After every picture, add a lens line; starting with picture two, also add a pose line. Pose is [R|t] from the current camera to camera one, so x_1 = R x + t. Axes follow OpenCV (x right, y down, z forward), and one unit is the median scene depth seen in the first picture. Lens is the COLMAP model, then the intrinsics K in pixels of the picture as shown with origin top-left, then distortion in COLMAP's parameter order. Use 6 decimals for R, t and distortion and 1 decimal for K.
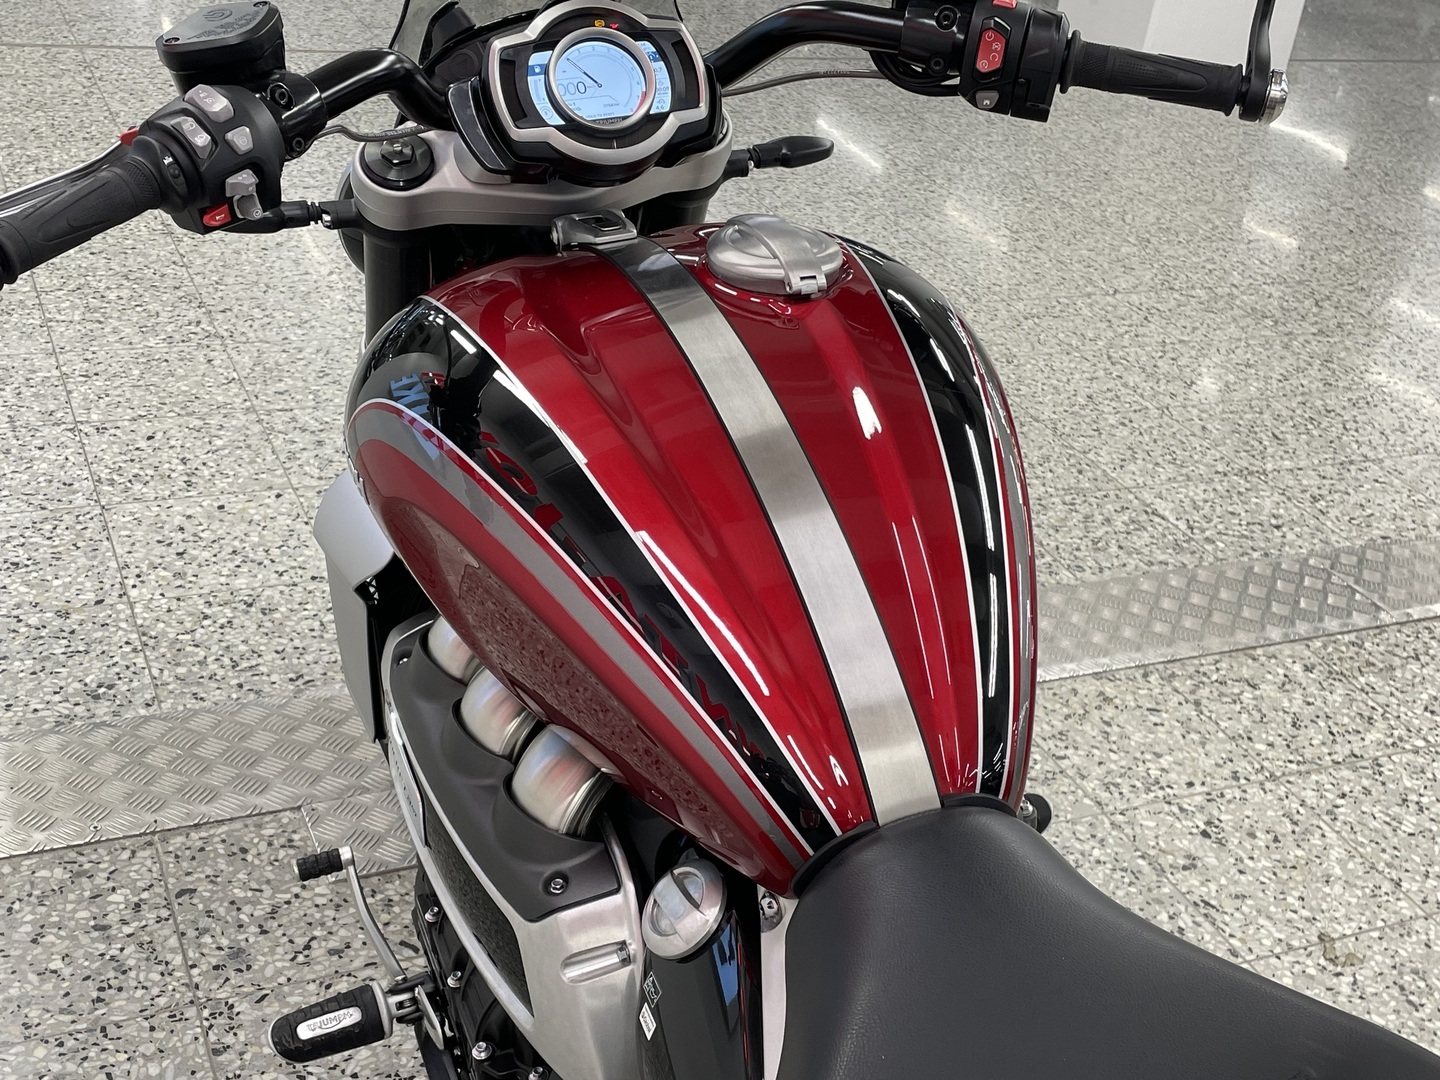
lens RADIAL K [[1718.4, 0, 721.2], [0, 1718.4, 538.4], [0, 0, 1]] dist [0.057762, 0.000000]
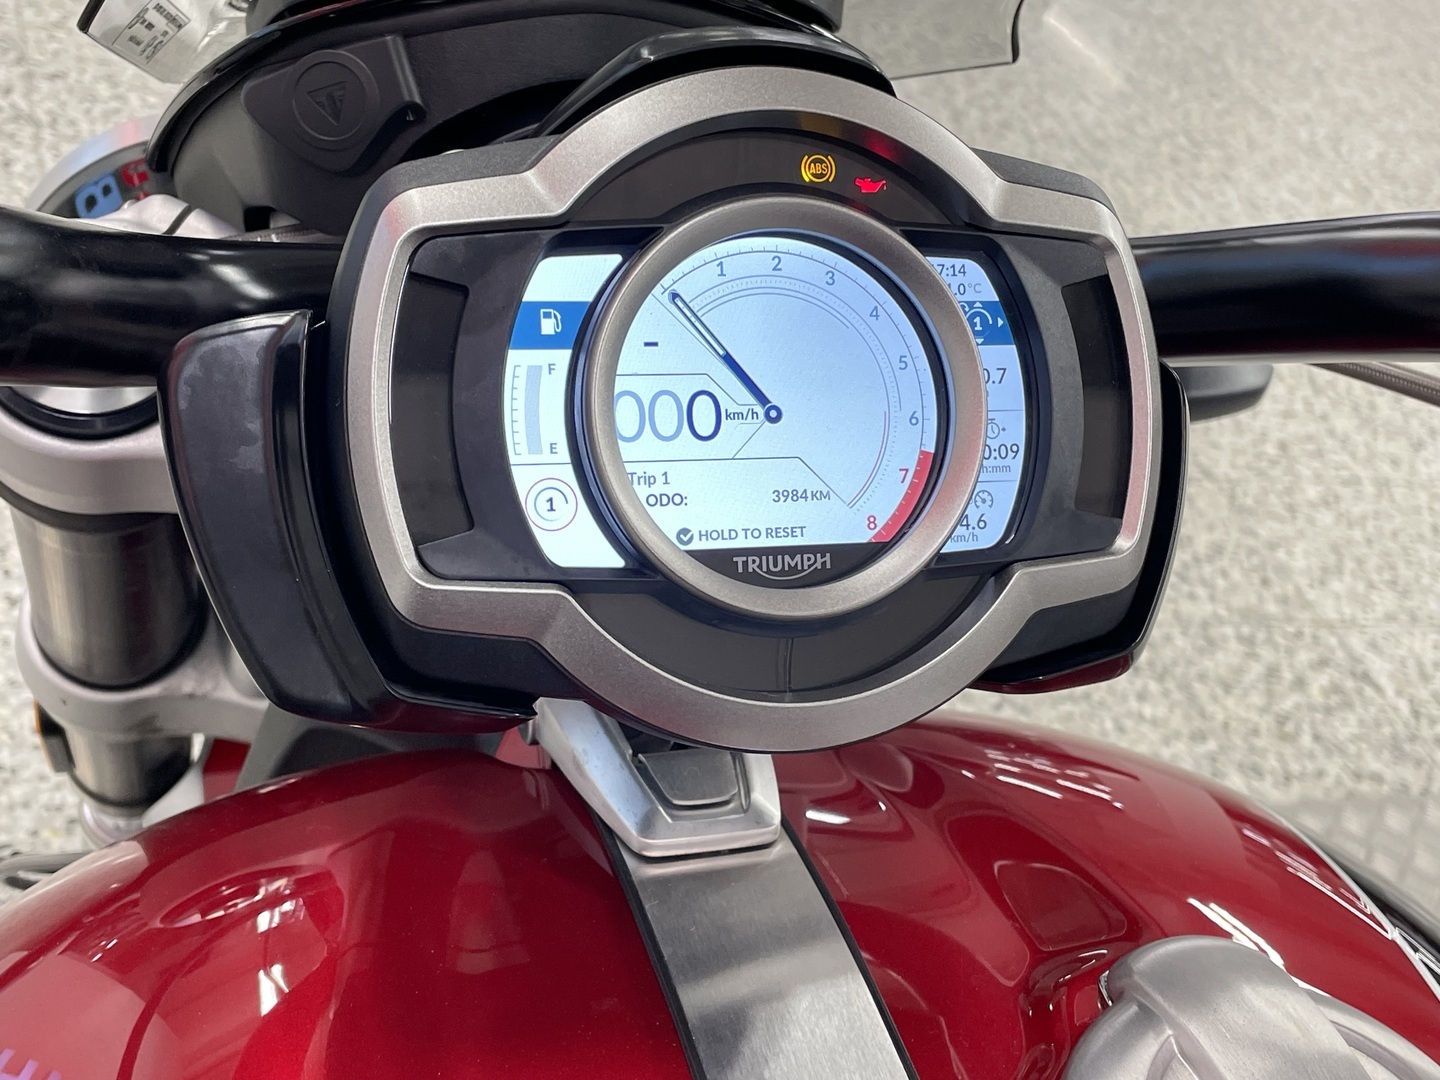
lens RADIAL K [[1862.5, 0, 719.8], [0, 1862.5, 538.9], [0, 0, 1]] dist [0.033122, 0.000000]
pose [[0.980330, 0.193577, 0.038497, -0.034651], [-0.196975, 0.971887, 0.128981, -0.112651], [-0.012447, -0.134027, 0.990900, 0.289914]]
